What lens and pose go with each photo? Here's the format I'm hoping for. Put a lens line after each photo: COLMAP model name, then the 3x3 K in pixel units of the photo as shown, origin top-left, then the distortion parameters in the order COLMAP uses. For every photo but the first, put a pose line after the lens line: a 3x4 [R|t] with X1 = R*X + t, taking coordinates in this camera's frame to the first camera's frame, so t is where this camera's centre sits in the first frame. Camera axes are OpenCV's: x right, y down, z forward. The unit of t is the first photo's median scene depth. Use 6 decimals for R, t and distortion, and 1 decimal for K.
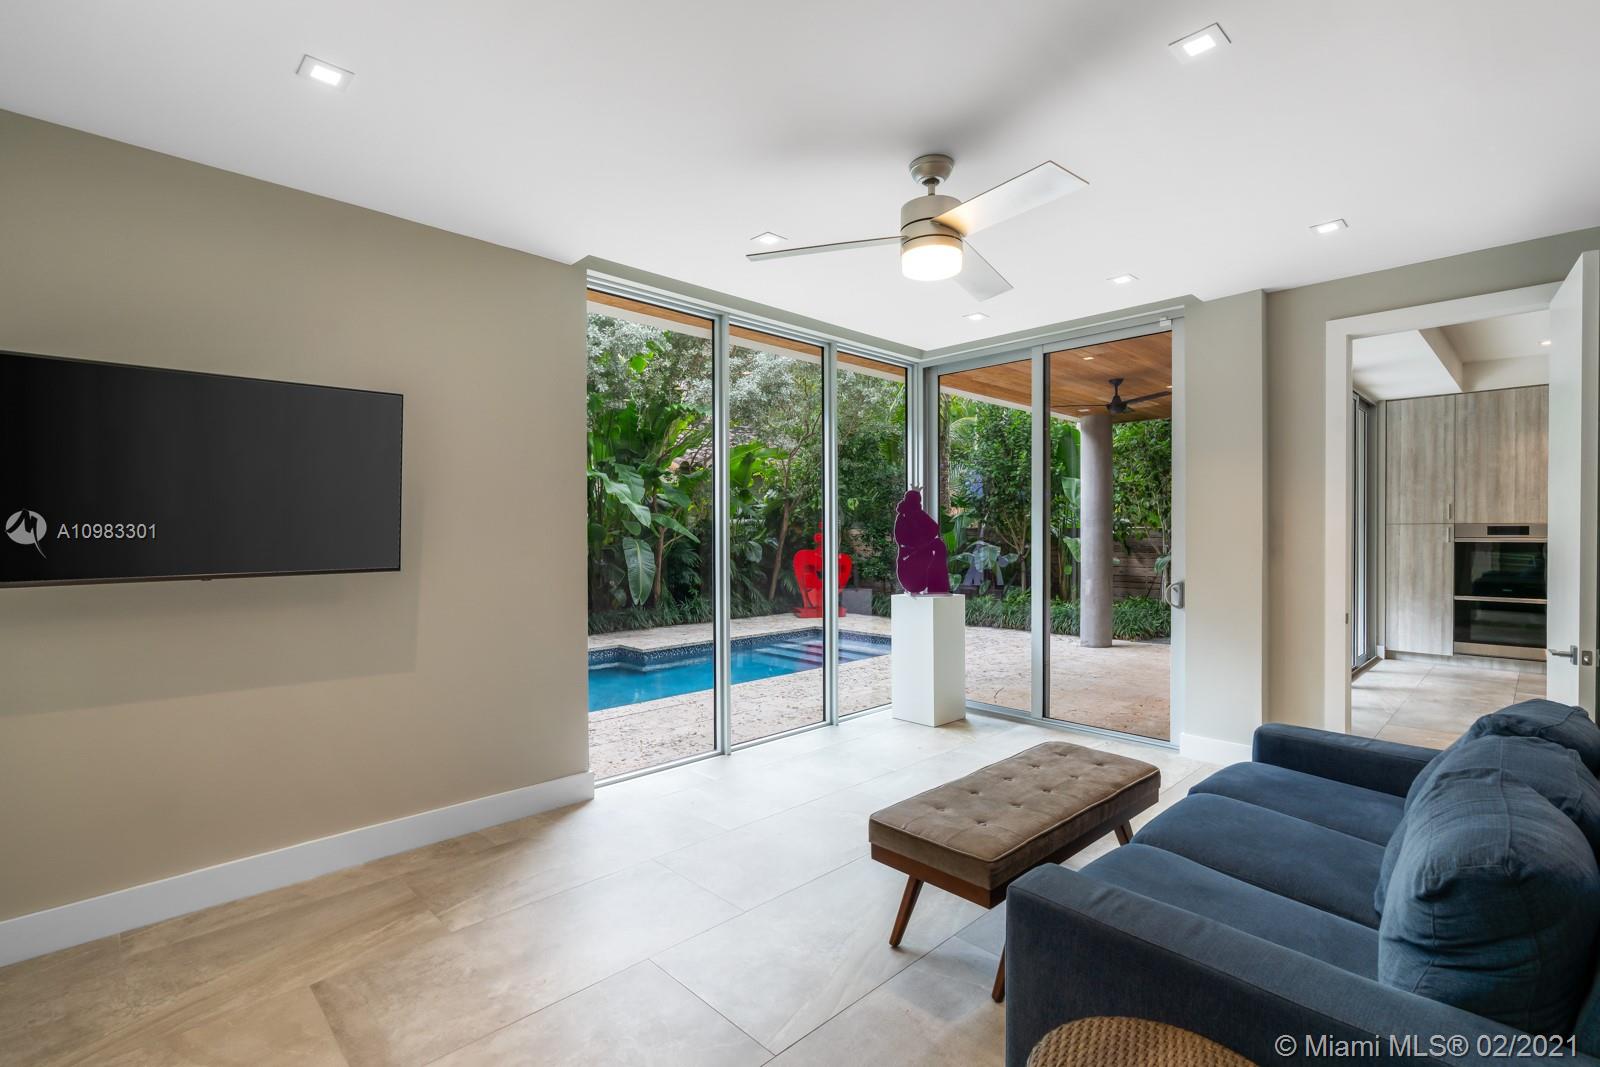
lens RADIAL K [[725.5, 0, 791.7], [0, 725.5, 541.0], [0, 0, 1]] dist [0.001661, -0.000332]
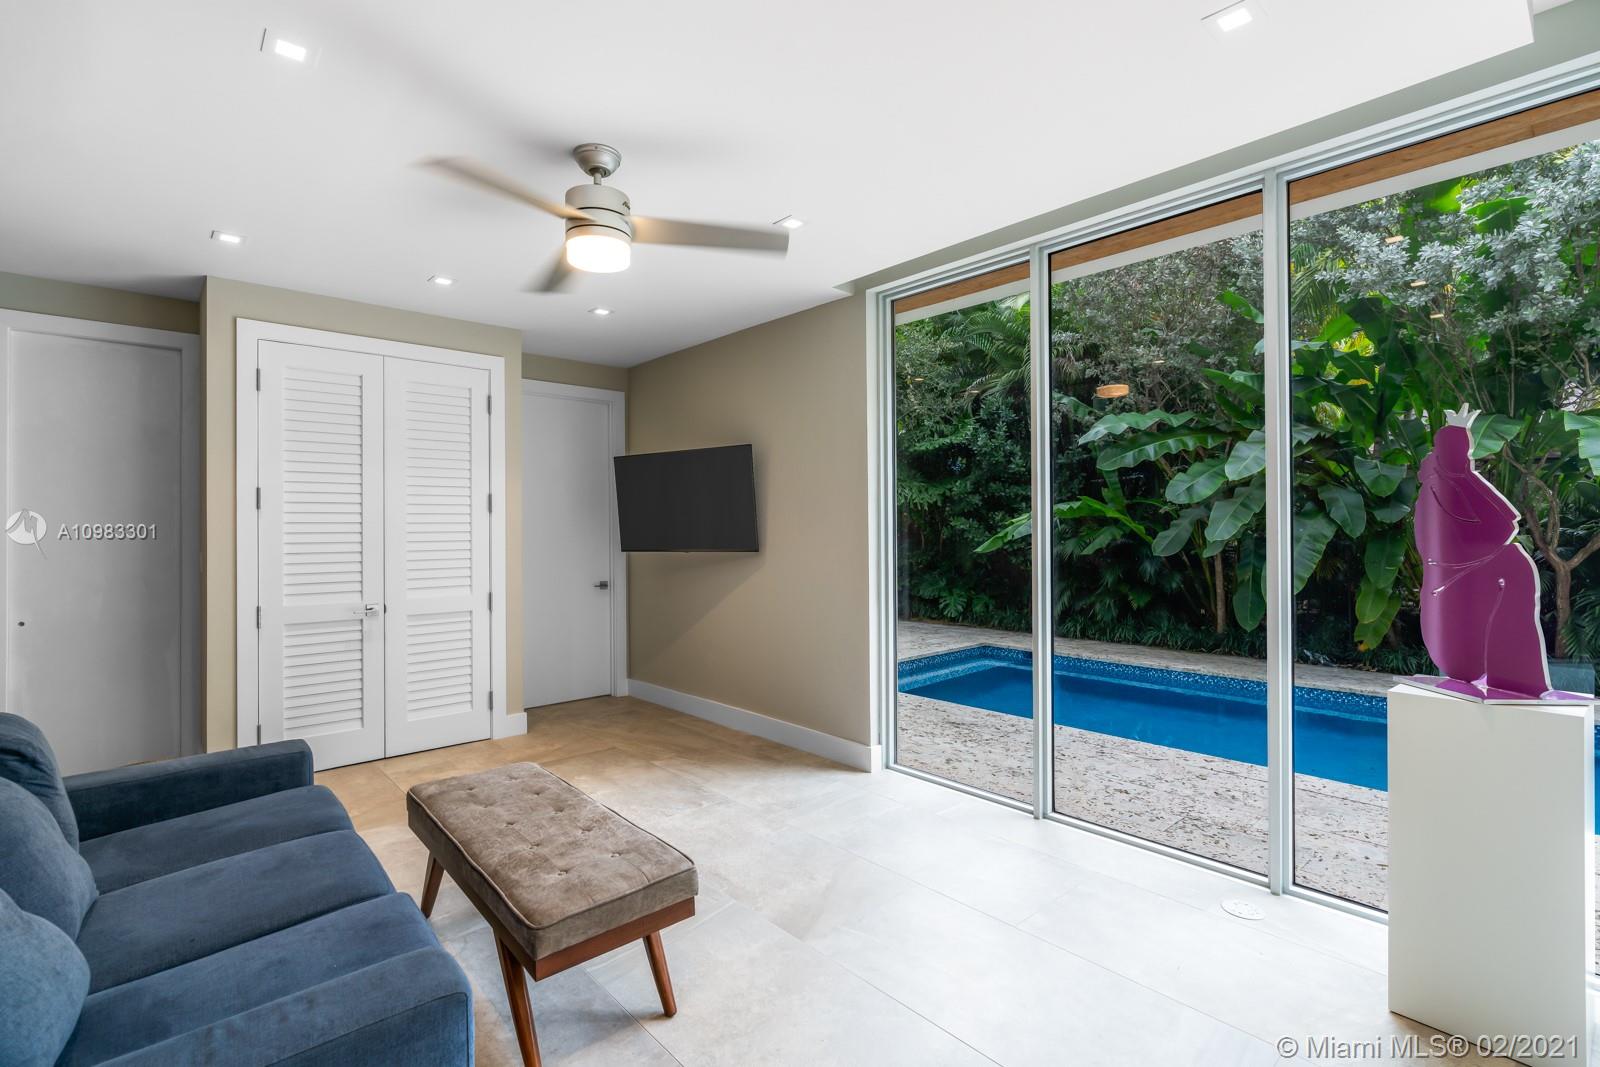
lens RADIAL K [[725.5, 0, 801.7], [0, 725.5, 526.5], [0, 0, 1]] dist [0.001661, -0.000332]
pose [[-0.037517, -0.009391, -0.999252, 1.081725], [-0.002353, 0.999954, -0.009309, -0.000487], [0.999293, 0.002002, -0.037538, 1.249976]]
